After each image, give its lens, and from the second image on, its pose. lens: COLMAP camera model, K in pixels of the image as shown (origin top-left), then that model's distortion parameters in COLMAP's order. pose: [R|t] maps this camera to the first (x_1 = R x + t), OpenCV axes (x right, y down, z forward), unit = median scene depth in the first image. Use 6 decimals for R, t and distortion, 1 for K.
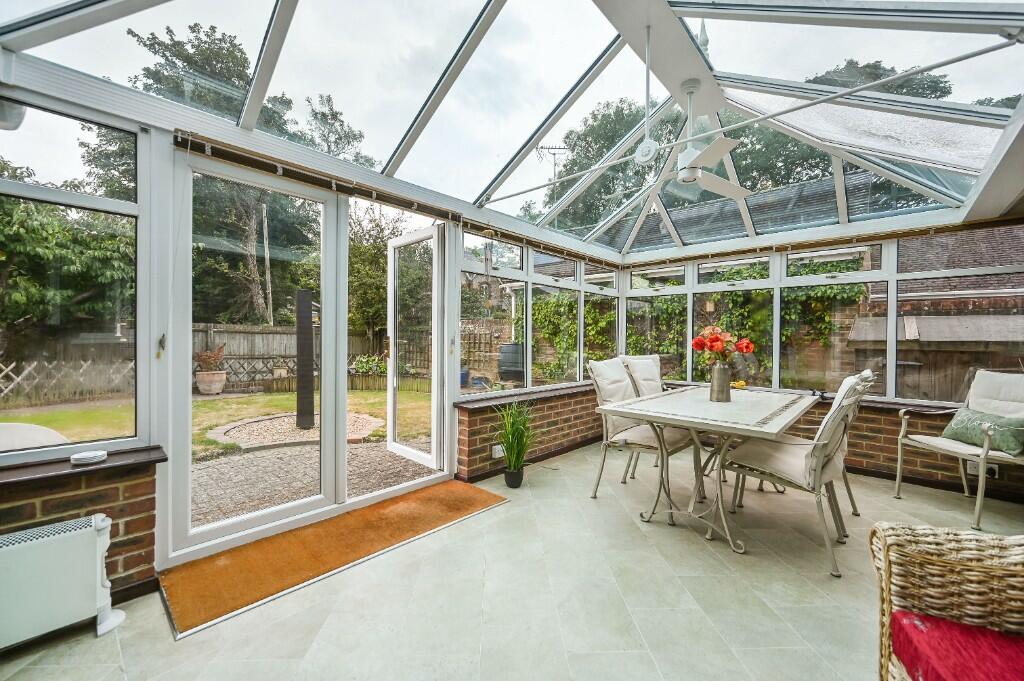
lens RADIAL K [[412.0, 0, 511.2], [0, 412.0, 341.3], [0, 0, 1]] dist [0.000417, -0.000117]
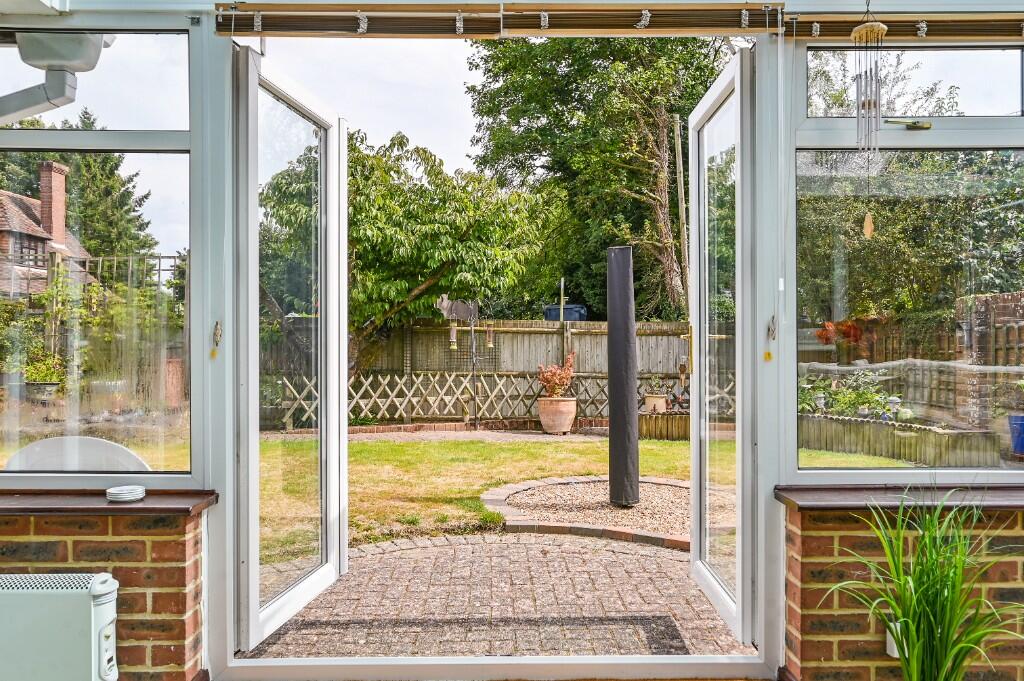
lens RADIAL K [[795.3, 0, 510.0], [0, 795.3, 342.1], [0, 0, 1]] dist [-0.002390, 0.005345]
pose [[0.680699, -0.014232, -0.732425, 0.229231], [0.003198, 0.999859, -0.016457, 0.021253], [0.732556, 0.008860, 0.680649, 0.271984]]
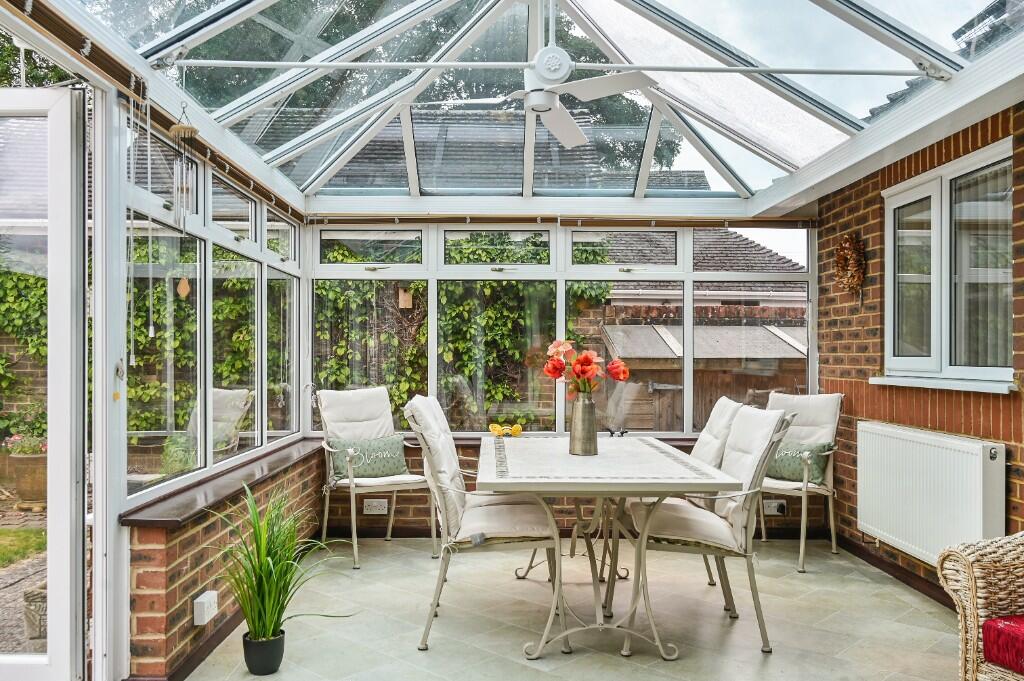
lens RADIAL K [[857.6, 0, 510.4], [0, 857.6, 348.6], [0, 0, 1]] dist [0.002560, 0.007257]
pose [[0.724446, -0.002022, 0.689328, -0.425134], [0.009290, 0.999934, -0.006830, -0.012810], [-0.689269, 0.011352, 0.724417, 0.066890]]
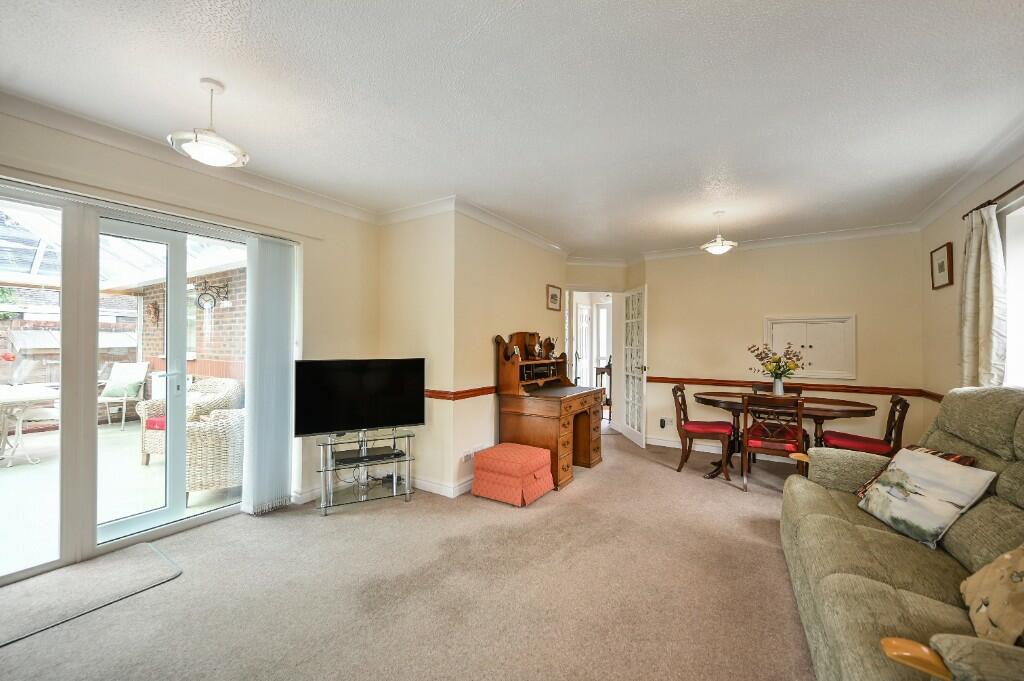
lens RADIAL K [[412.0, 0, 516.8], [0, 412.0, 334.3], [0, 0, 1]] dist [0.000417, -0.000117]
pose [[-0.168220, 0.003851, 0.985742, -1.113601], [0.002873, 0.999990, -0.003417, -0.053860], [-0.985745, 0.002257, -0.168229, -0.586951]]
